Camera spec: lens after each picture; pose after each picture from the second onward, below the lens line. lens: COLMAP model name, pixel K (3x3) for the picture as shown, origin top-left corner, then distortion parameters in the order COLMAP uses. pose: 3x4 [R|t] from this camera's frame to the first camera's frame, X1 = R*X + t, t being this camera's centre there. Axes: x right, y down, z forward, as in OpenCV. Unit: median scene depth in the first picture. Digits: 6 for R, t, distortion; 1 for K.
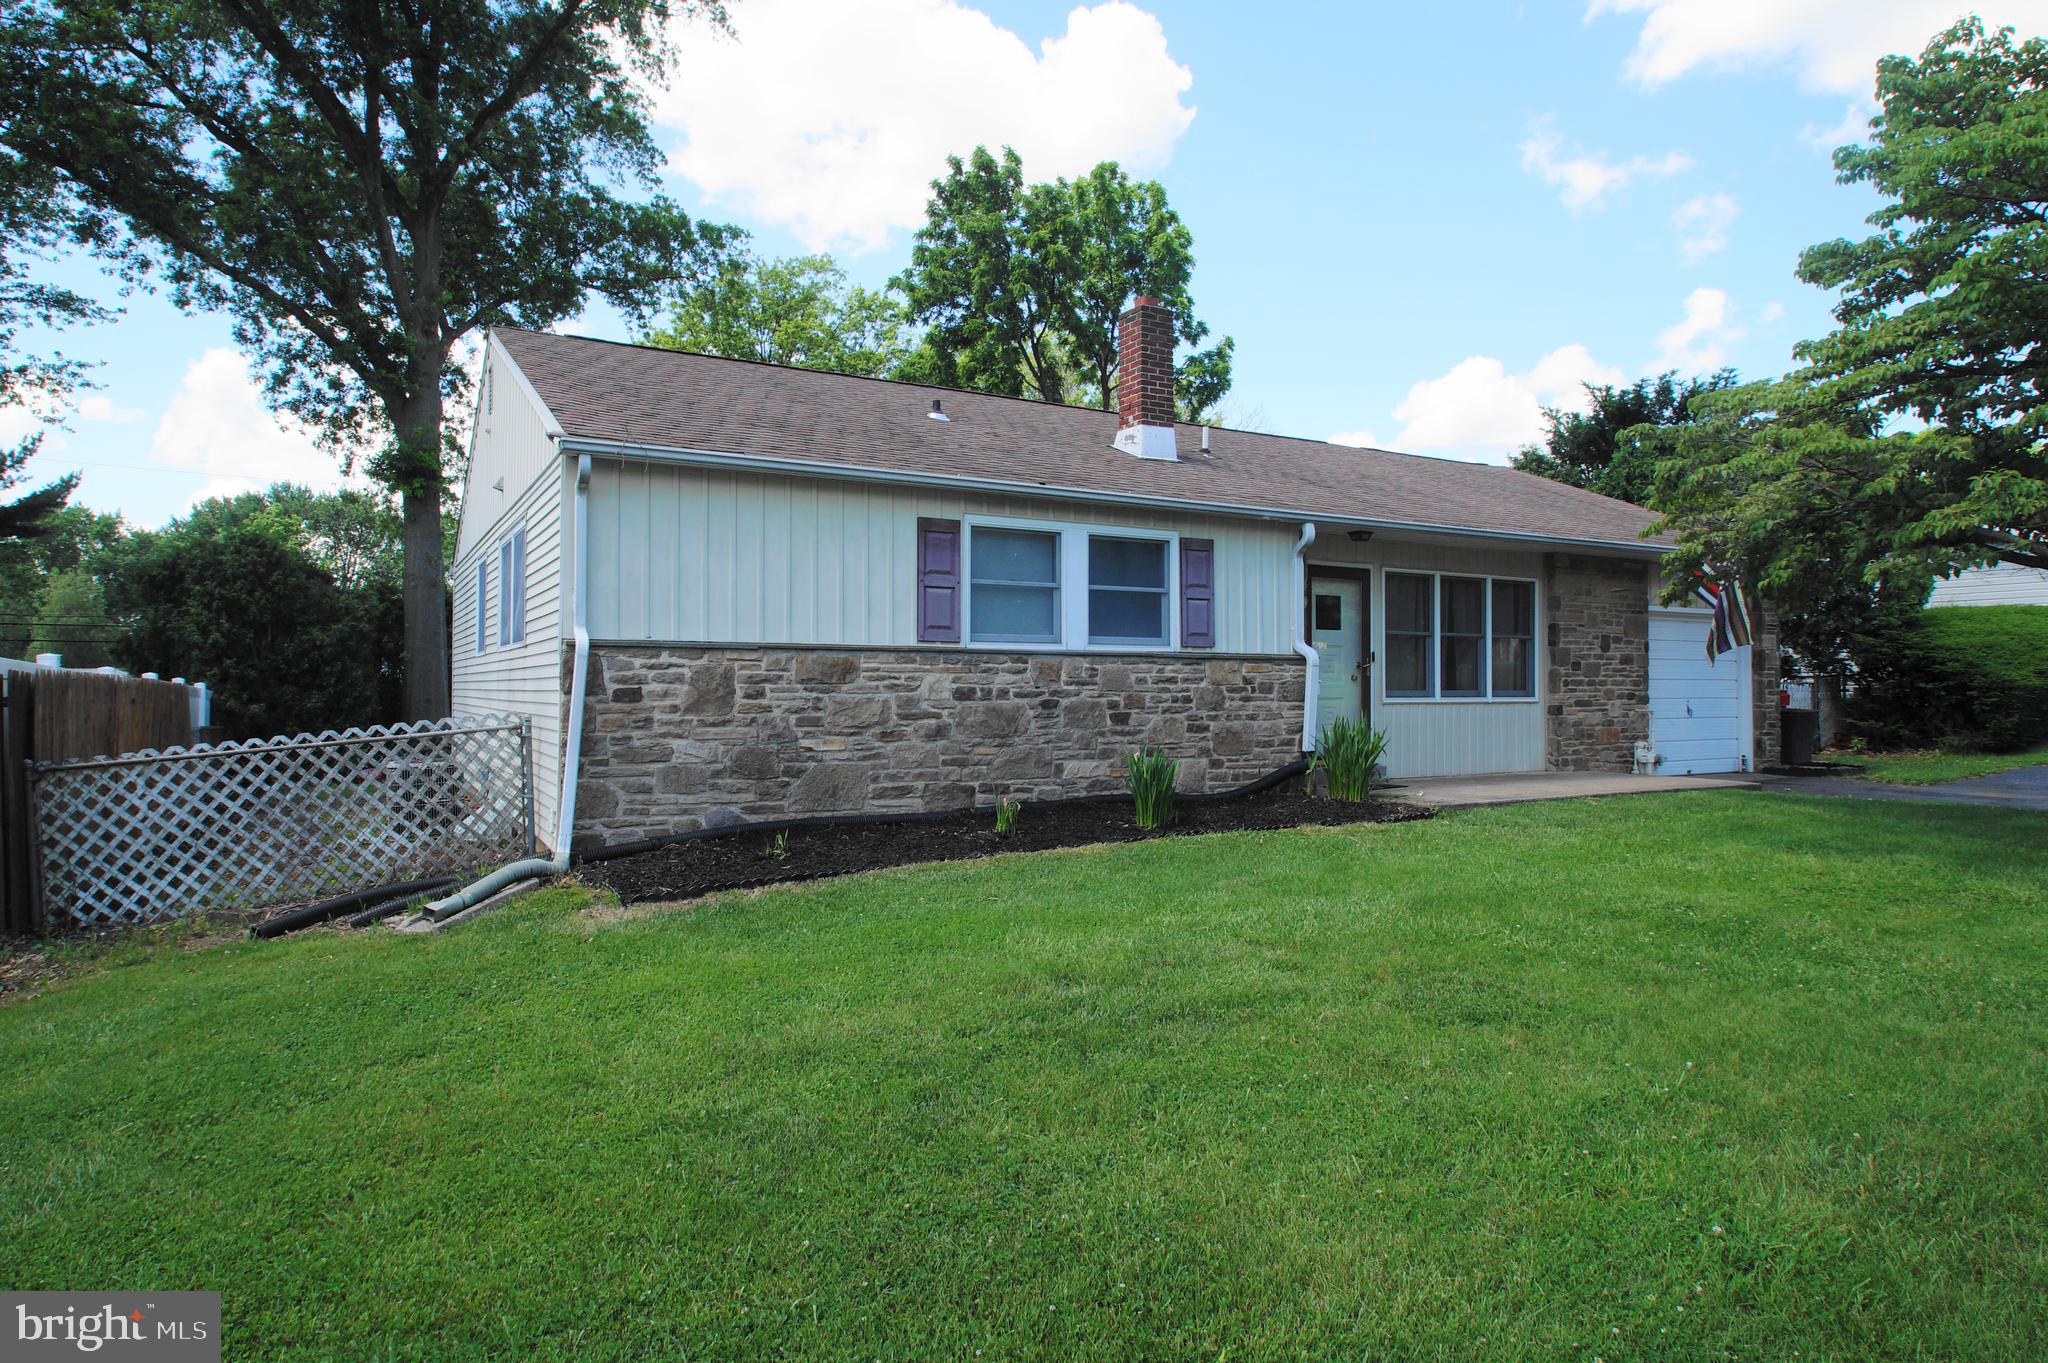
lens RADIAL K [[1202.8, 0, 1024.0], [0, 1202.8, 681.5], [0, 0, 1]] dist [-0.047623, 0.025265]
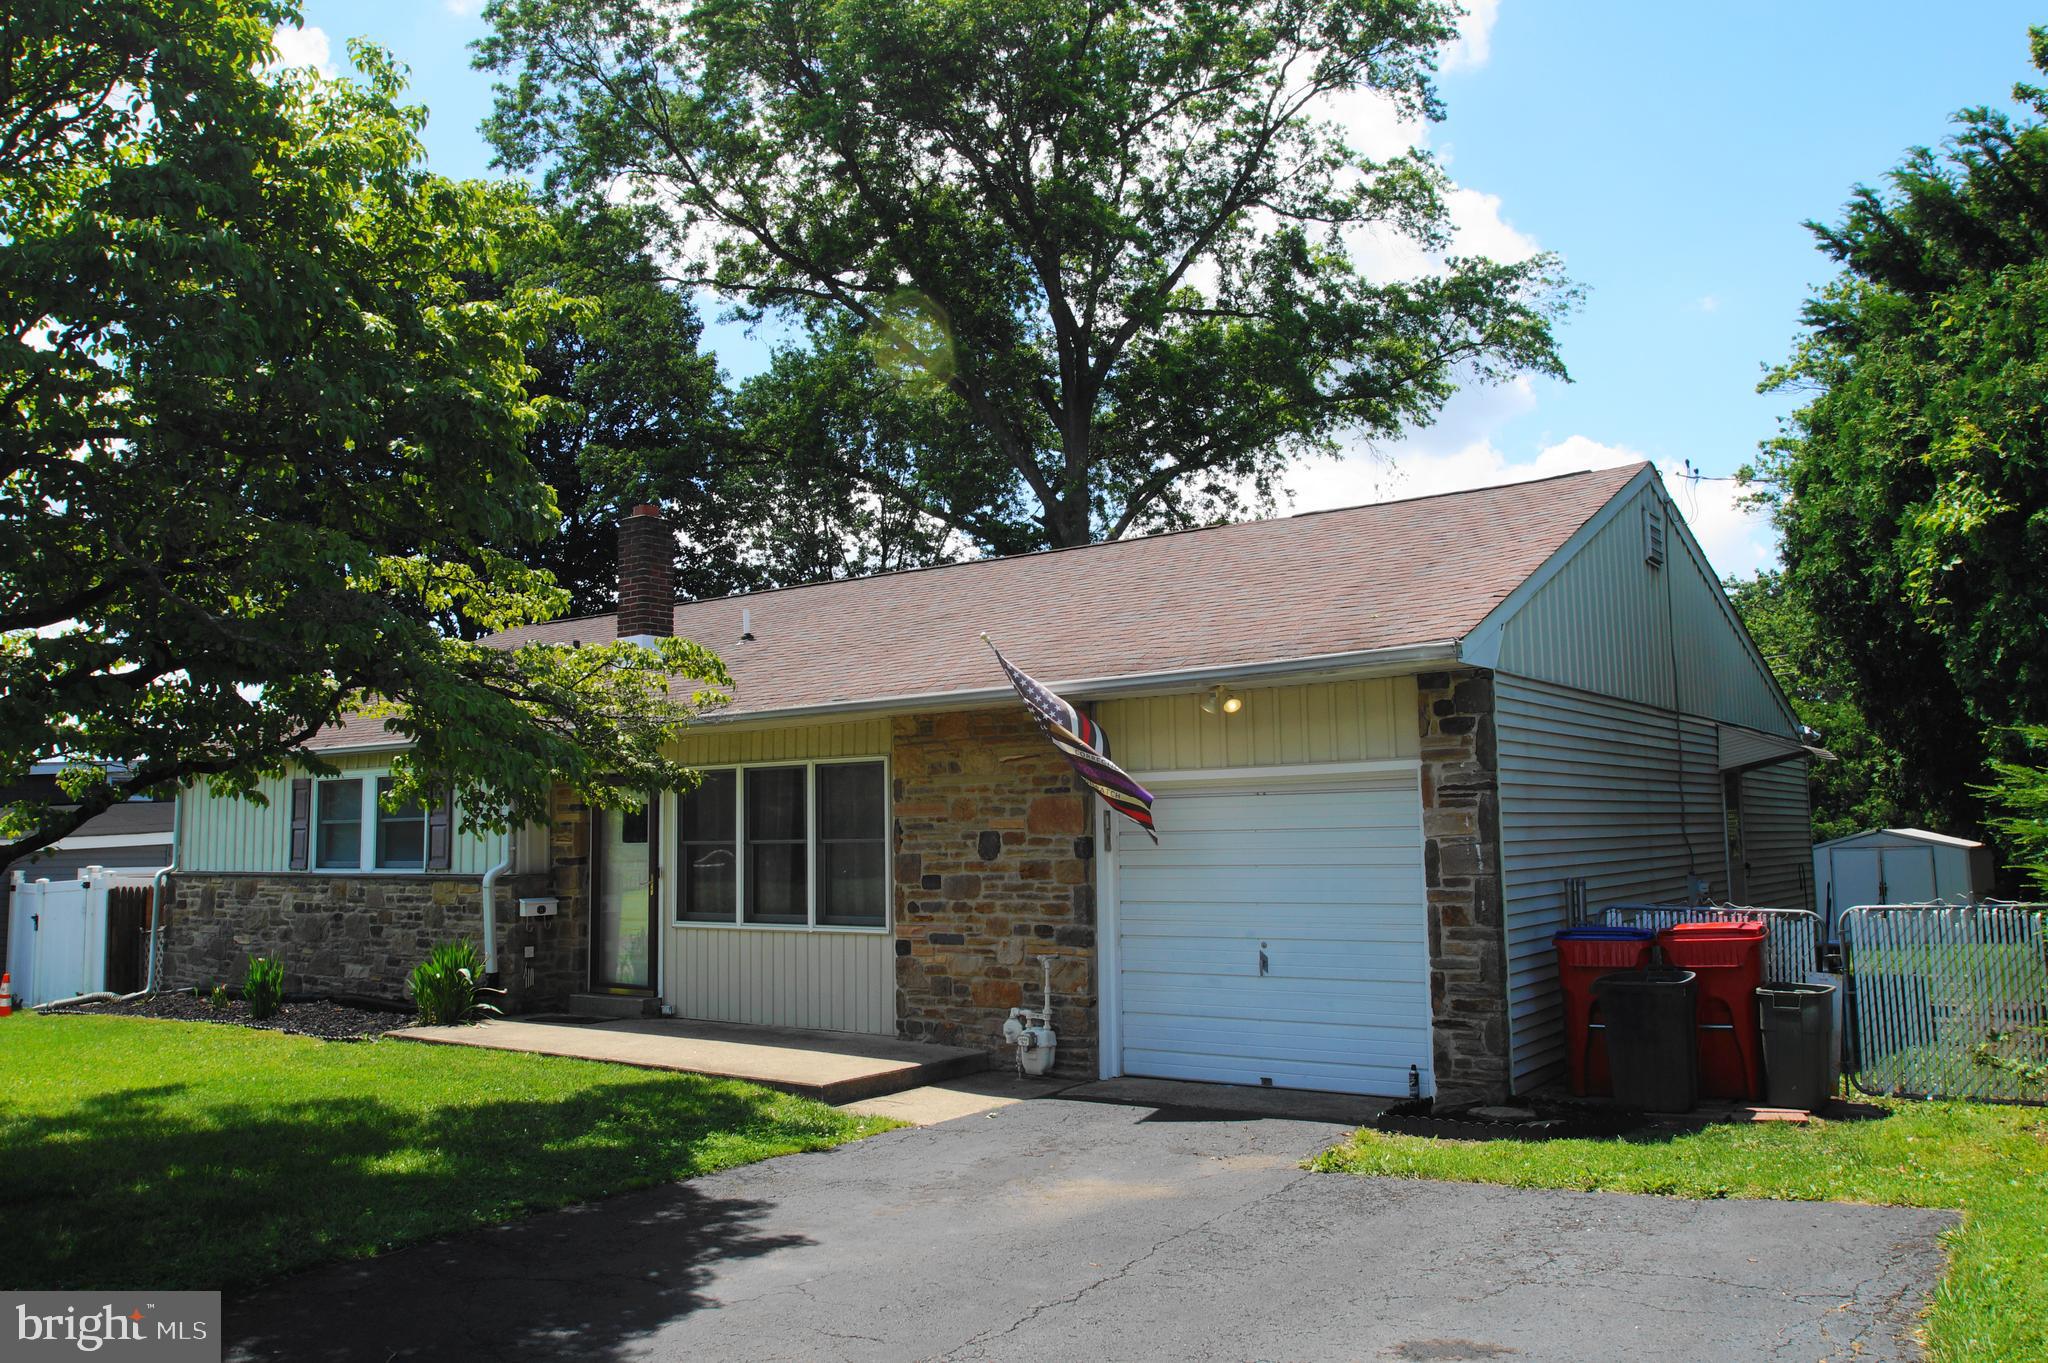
lens RADIAL K [[1556.7, 0, 1024.0], [0, 1556.7, 681.5], [0, 0, 1]] dist [-0.049516, 0.001656]
pose [[0.420751, -0.103002, -0.901310, 1.648800], [0.016117, 0.994225, -0.106097, -0.040206], [0.907033, 0.030114, 0.419981, 0.879886]]
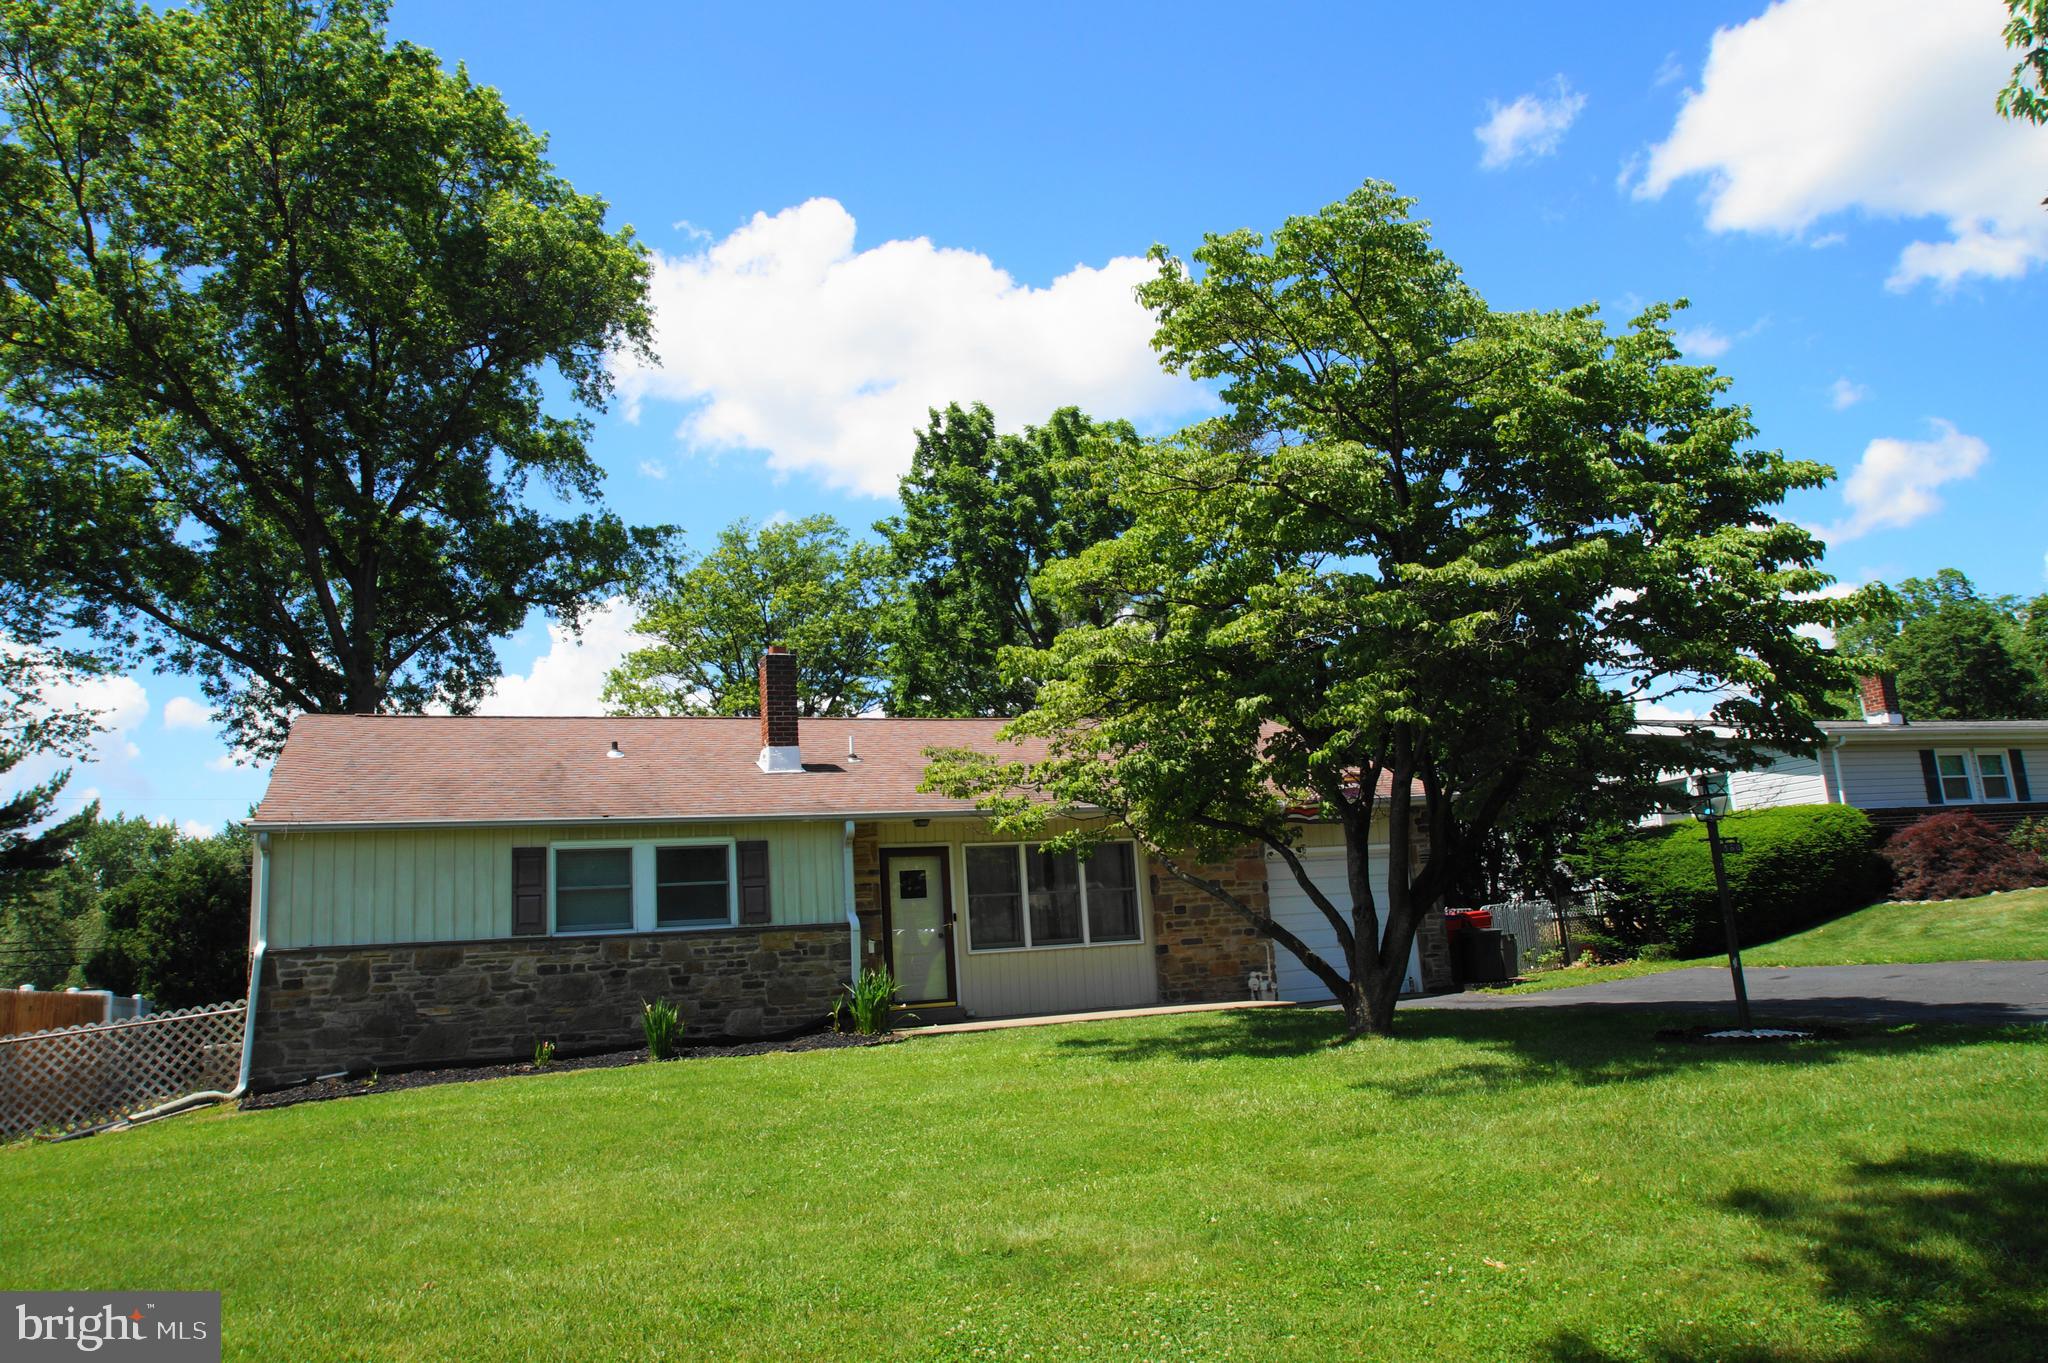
lens RADIAL K [[1442.9, 0, 1024.0], [0, 1442.9, 681.5], [0, 0, 1]] dist [-0.043270, 0.001742]
pose [[0.988763, -0.089444, -0.119783, 0.647429], [0.066447, 0.980711, -0.183820, 0.021799], [0.133914, 0.173795, 0.975634, -0.553722]]
